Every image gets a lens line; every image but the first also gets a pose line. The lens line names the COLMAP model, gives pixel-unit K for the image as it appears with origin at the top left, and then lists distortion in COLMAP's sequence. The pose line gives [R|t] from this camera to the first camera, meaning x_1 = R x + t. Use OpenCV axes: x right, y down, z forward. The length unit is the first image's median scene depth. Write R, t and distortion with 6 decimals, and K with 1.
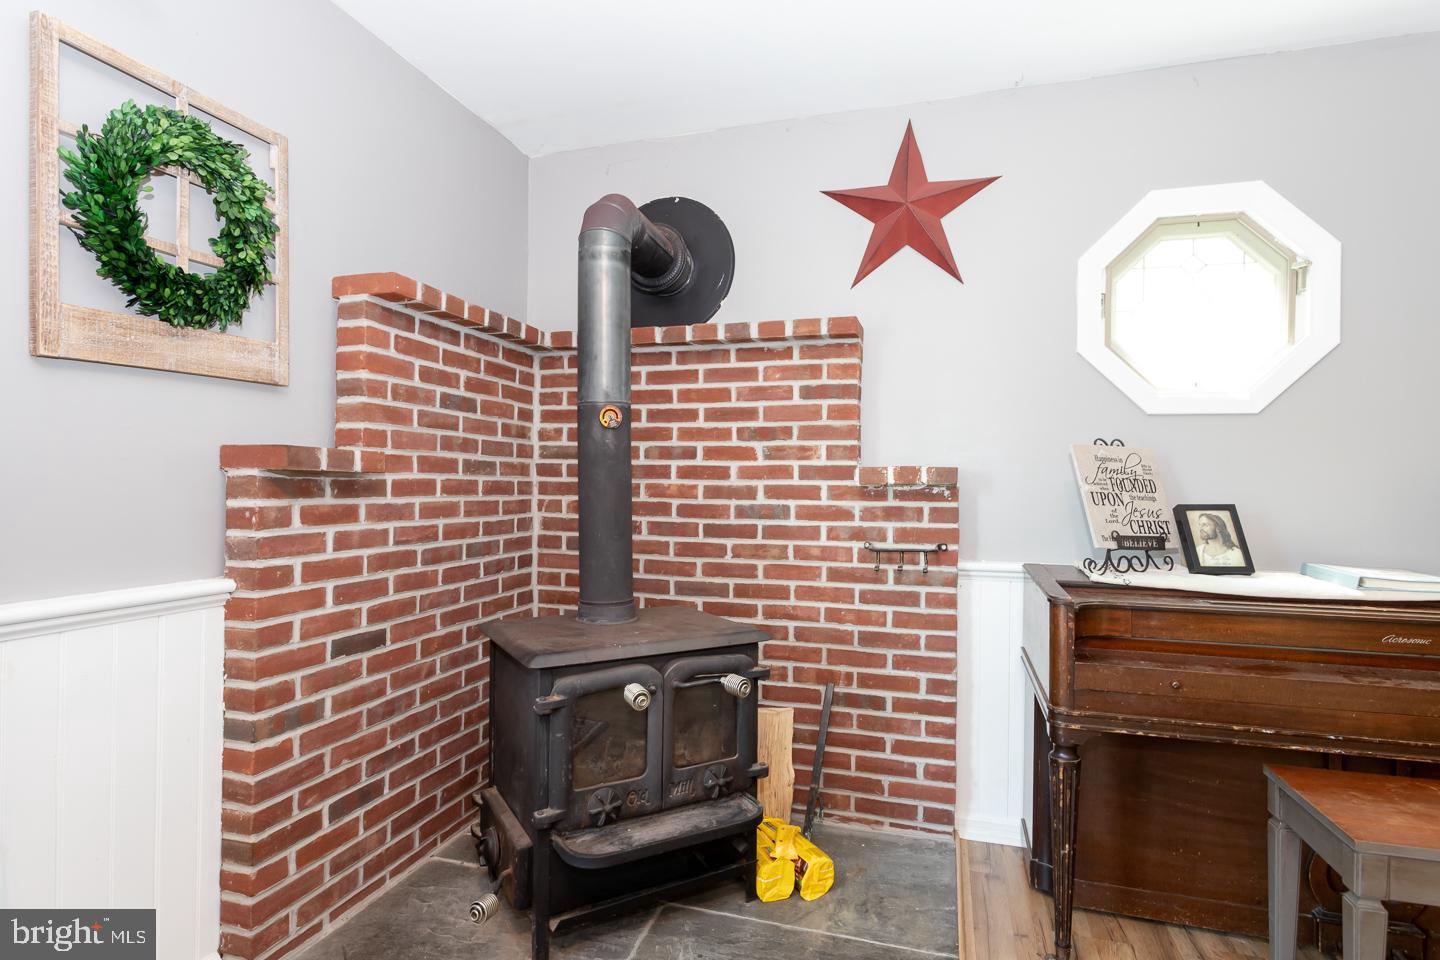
lens RADIAL K [[712.1, 0, 722.2], [0, 712.1, 490.1], [0, 0, 1]] dist [-0.002745, -0.000083]
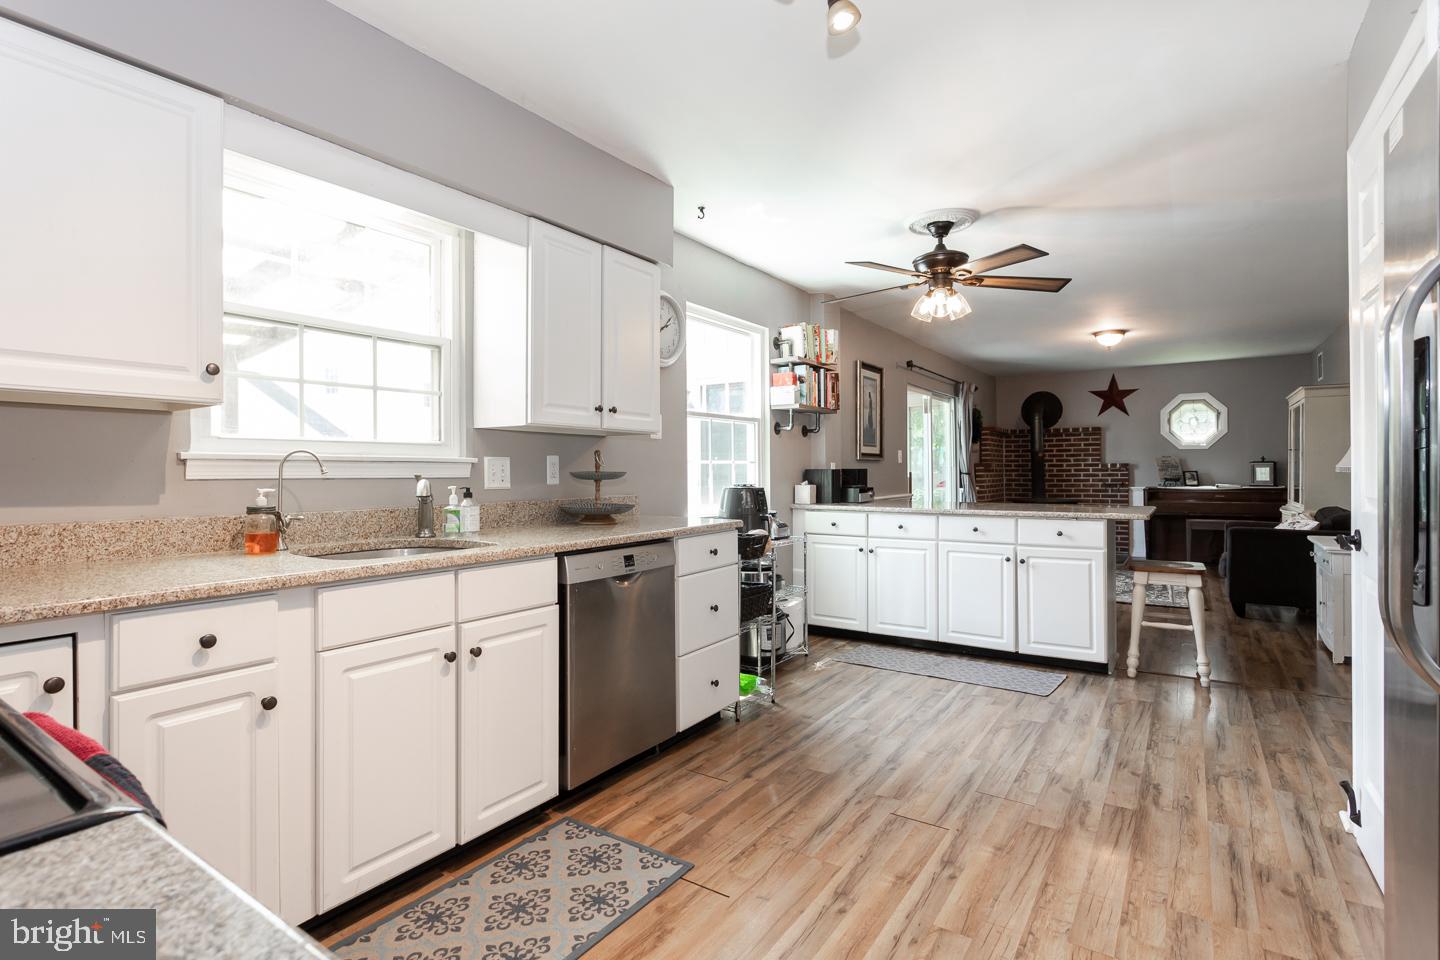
lens RADIAL K [[712.1, 0, 711.0], [0, 712.1, 471.6], [0, 0, 1]] dist [-0.002745, -0.000083]
pose [[0.948986, -0.023539, -0.314439, -0.642007], [0.024884, 0.999690, 0.000262, -0.042705], [0.314336, -0.008073, 0.949277, -3.551962]]
